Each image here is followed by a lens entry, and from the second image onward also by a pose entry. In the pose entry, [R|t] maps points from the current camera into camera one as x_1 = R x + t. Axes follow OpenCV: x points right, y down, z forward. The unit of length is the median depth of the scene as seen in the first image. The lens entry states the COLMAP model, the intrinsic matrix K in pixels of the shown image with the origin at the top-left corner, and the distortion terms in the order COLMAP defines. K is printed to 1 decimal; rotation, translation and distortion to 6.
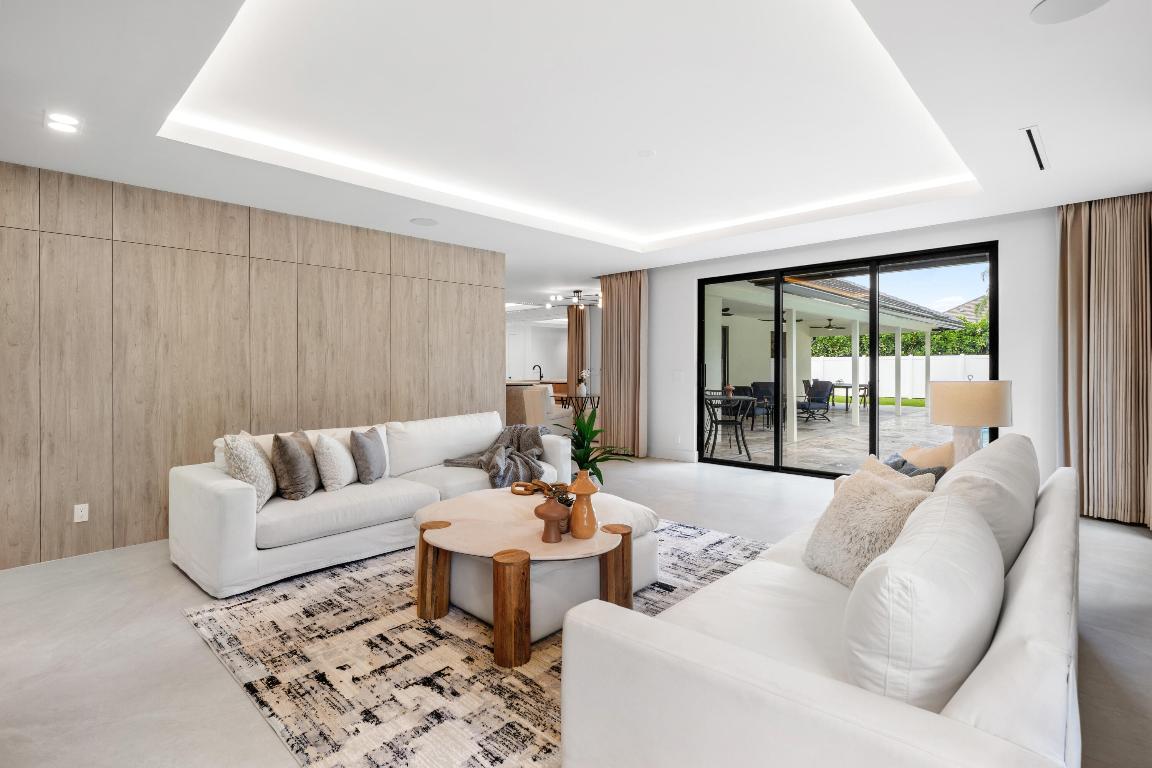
lens RADIAL K [[566.4, 0, 580.8], [0, 566.4, 371.9], [0, 0, 1]] dist [0.002274, 0.000232]
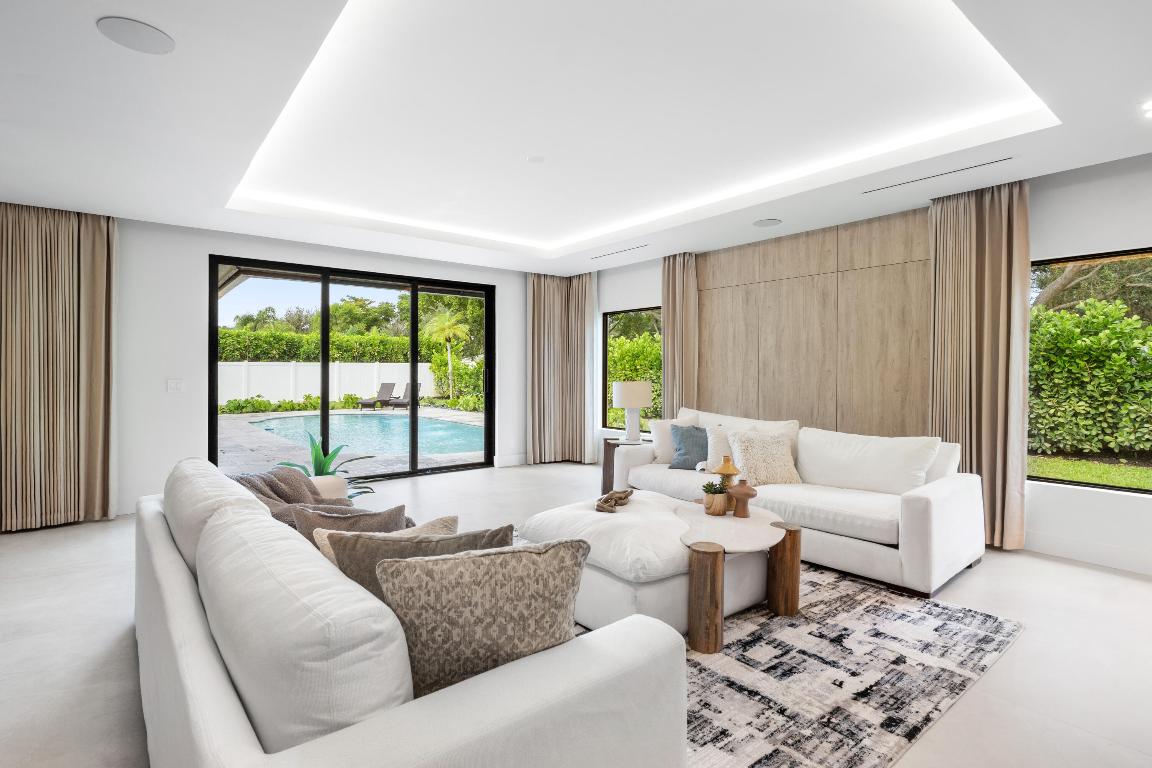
lens RADIAL K [[566.4, 0, 579.1], [0, 566.4, 380.4], [0, 0, 1]] dist [0.002274, 0.000232]
pose [[0.119827, -0.012468, 0.992716, -1.396863], [0.008785, 0.999895, 0.011498, -0.011881], [-0.992756, 0.007344, 0.119924, 1.291961]]
